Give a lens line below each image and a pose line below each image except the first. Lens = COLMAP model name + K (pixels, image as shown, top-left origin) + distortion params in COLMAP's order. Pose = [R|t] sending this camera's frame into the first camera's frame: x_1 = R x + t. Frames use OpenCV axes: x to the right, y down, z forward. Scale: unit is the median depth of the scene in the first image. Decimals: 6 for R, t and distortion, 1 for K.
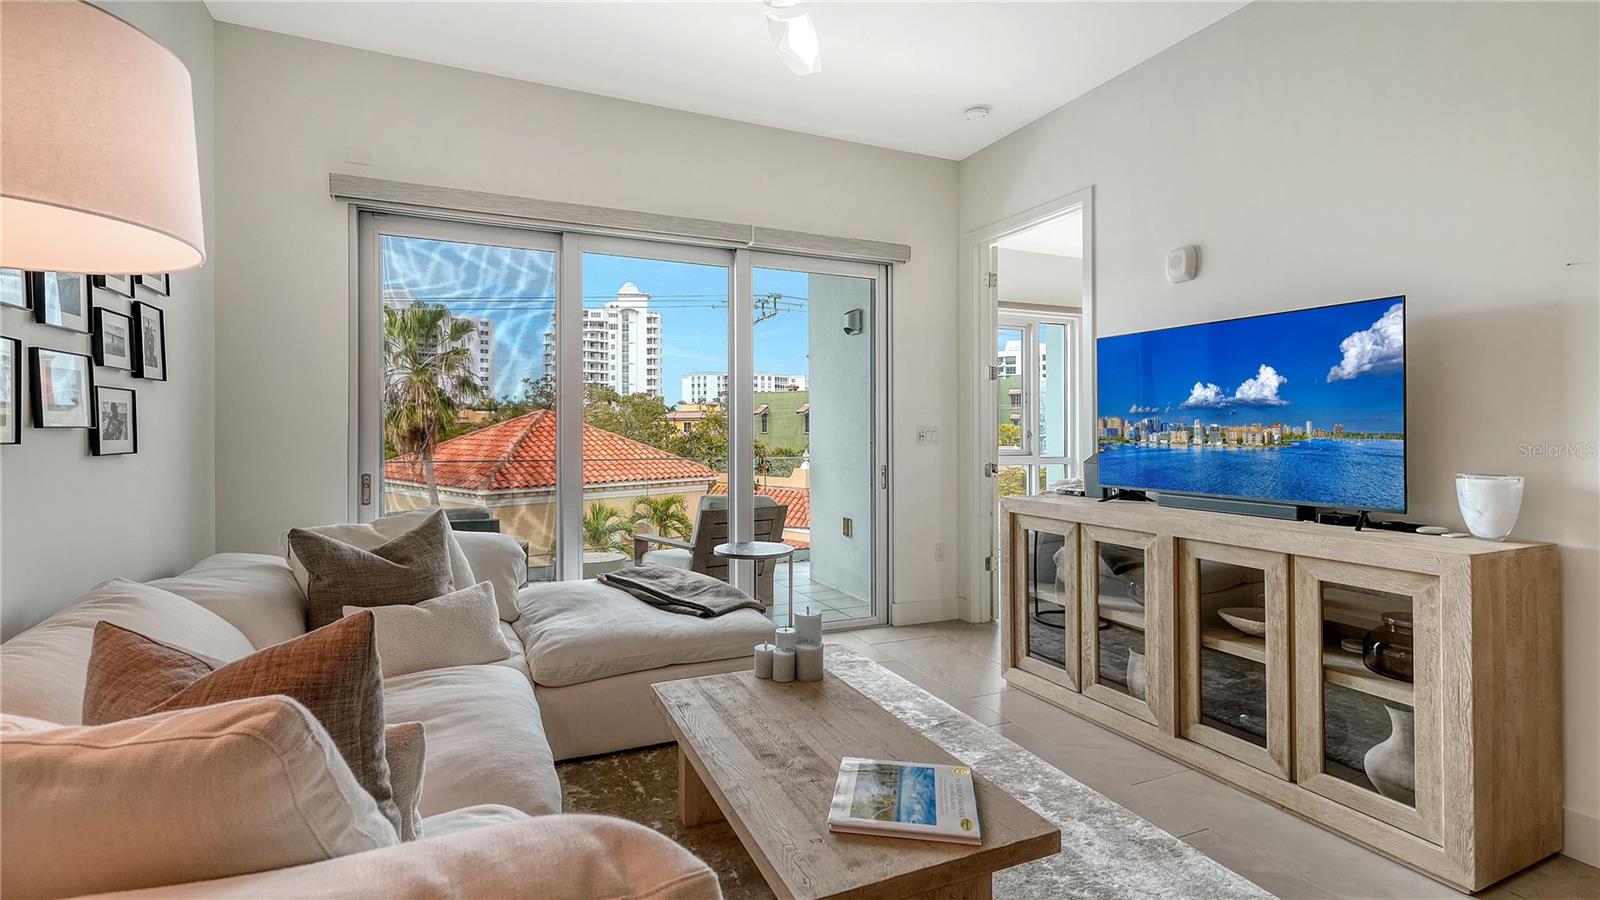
lens RADIAL K [[728.9, 0, 780.2], [0, 728.9, 430.7], [0, 0, 1]] dist [0.016224, -0.009741]
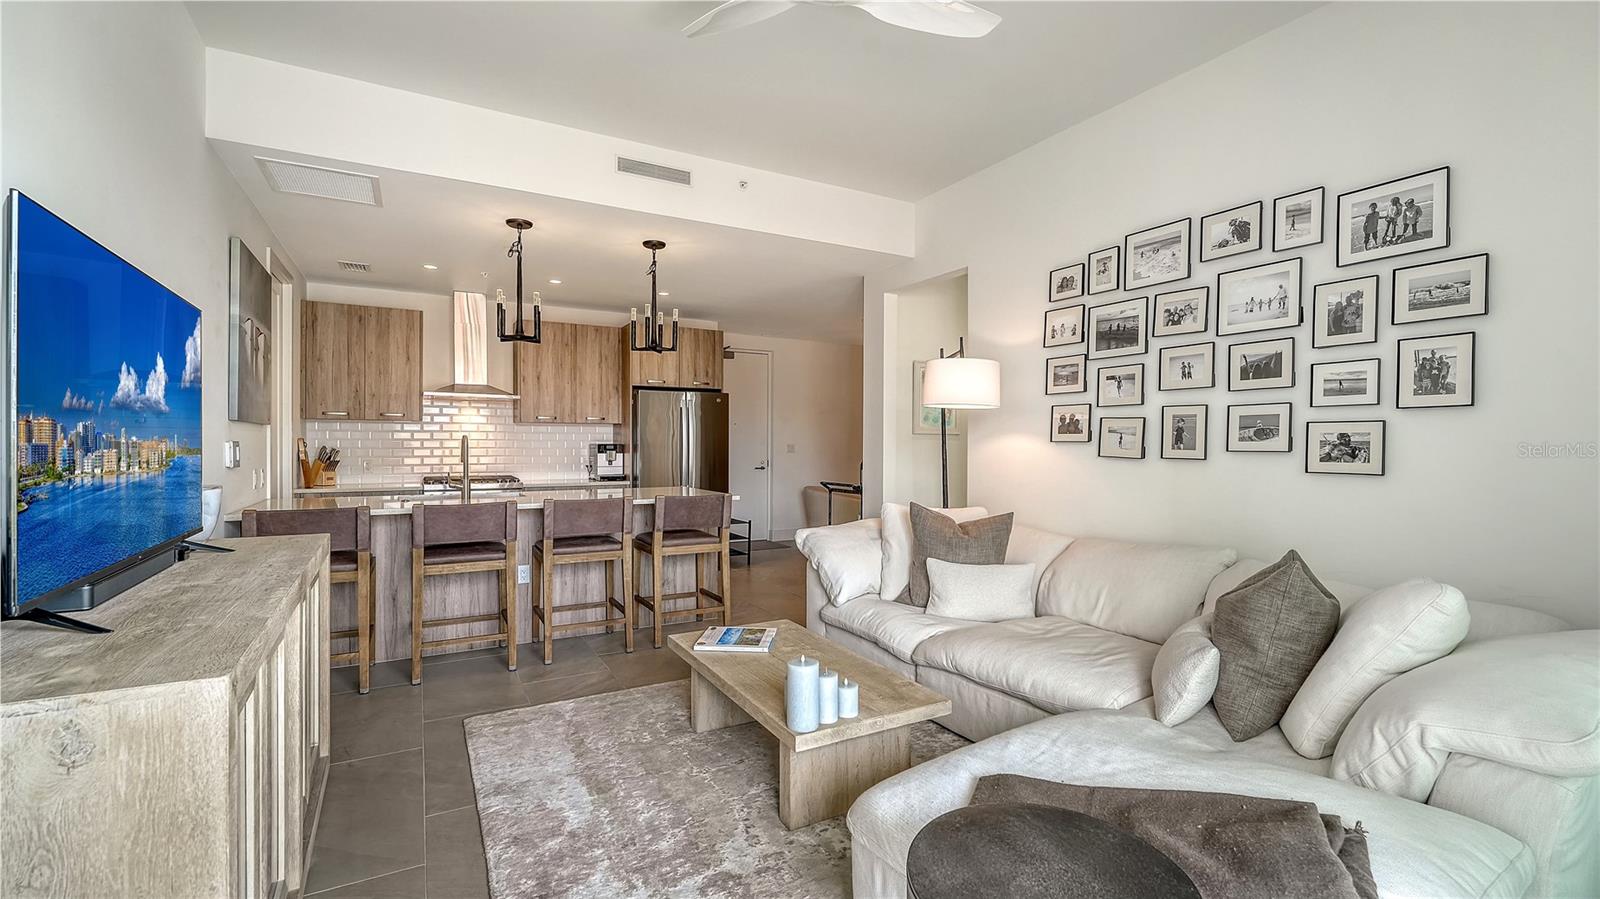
lens RADIAL K [[667.3, 0, 798.7], [0, 667.3, 454.8], [0, 0, 1]] dist [-0.000241, -0.000088]
pose [[-0.994078, -0.007415, -0.108415, 0.115358], [-0.009284, 0.999817, 0.016744, -0.008297], [0.108271, 0.017651, -0.993965, 1.570667]]
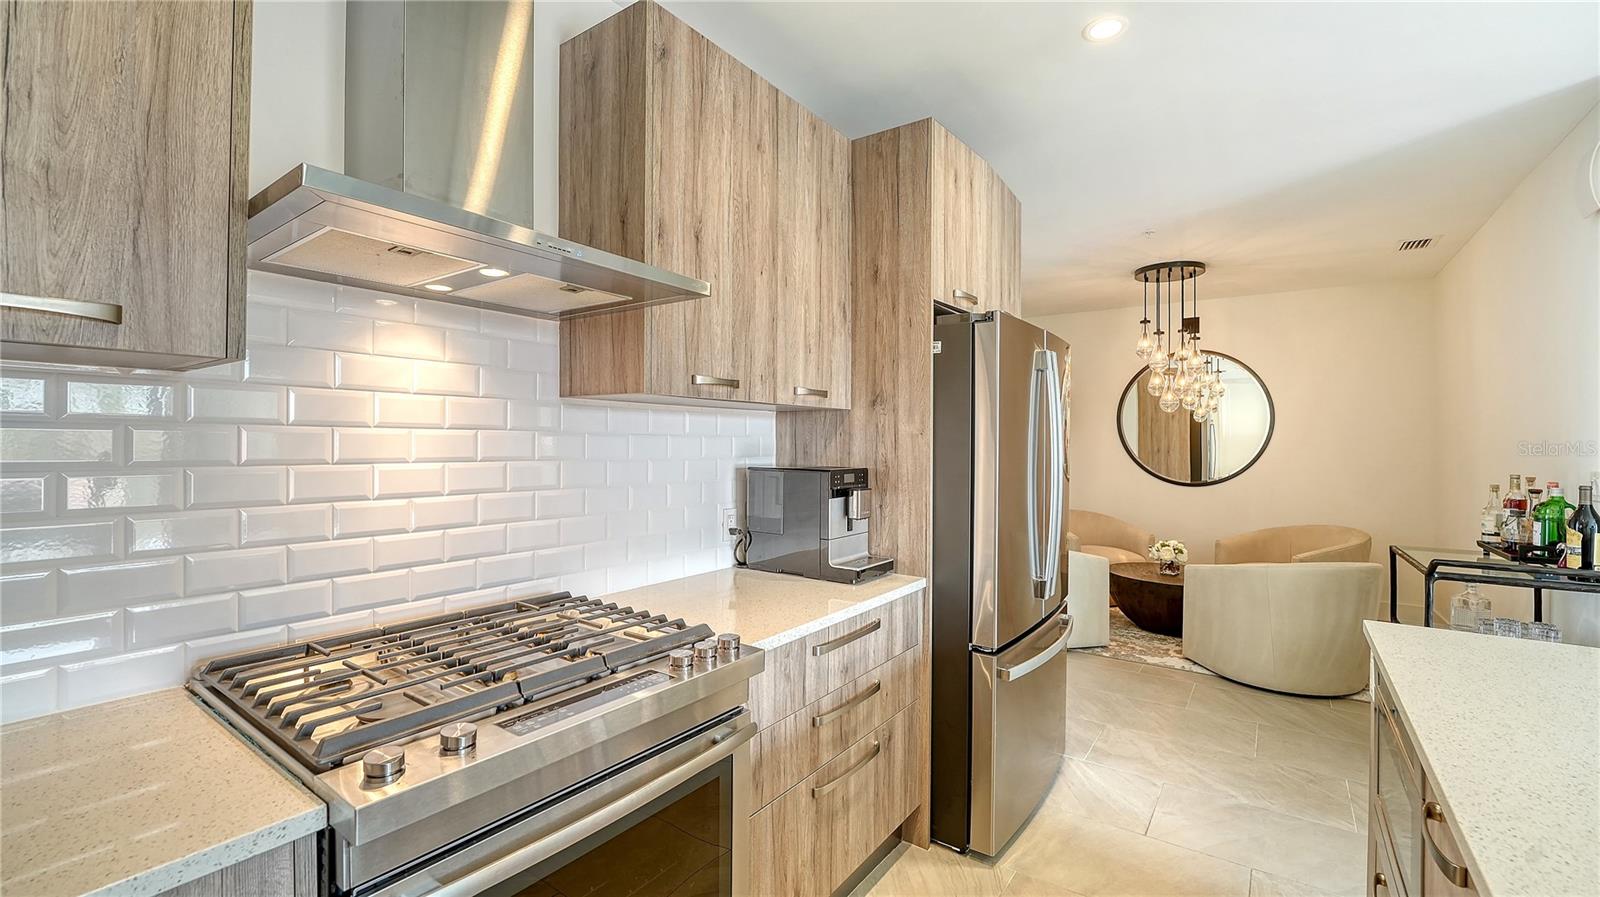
lens RADIAL K [[667.1, 0, 800.0], [0, 667.1, 448.5], [0, 0, 1]] dist [-0.020625, -0.000099]
pose [[-0.859789, -0.005155, -0.510623, 0.947465], [-0.006003, 0.999982, 0.000012, -0.022957], [0.510614, 0.003076, -0.859804, -0.111122]]
